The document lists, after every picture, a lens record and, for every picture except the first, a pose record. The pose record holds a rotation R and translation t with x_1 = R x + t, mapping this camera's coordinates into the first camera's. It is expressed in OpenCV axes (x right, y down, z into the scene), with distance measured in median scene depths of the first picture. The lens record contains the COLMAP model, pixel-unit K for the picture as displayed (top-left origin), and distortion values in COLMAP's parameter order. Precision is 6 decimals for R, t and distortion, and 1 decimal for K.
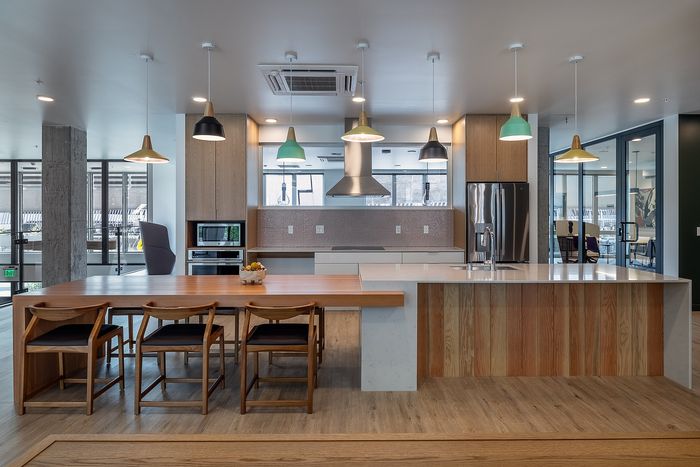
lens RADIAL K [[402.3, 0, 350.6], [0, 402.3, 222.0], [0, 0, 1]] dist [0.001830, 0.000813]
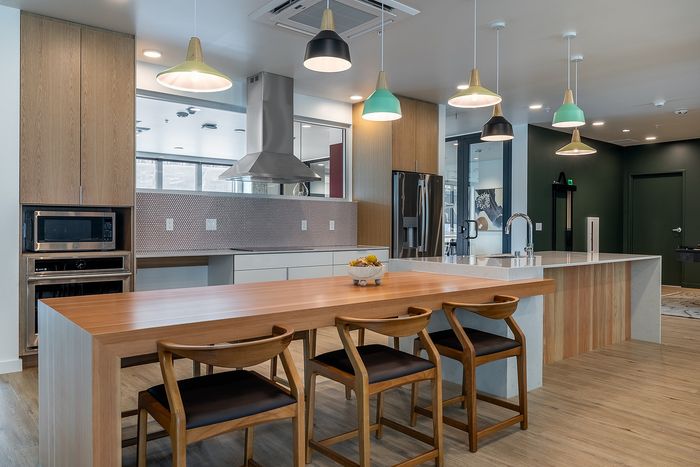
lens RADIAL K [[490.3, 0, 350.0], [0, 490.3, 233.5], [0, 0, 1]] dist [-0.004777, -0.002303]
pose [[0.801913, -0.007344, 0.597396, -0.441573], [0.004139, 0.999969, 0.006736, 0.032871], [-0.597427, -0.002929, 0.801918, 0.191439]]
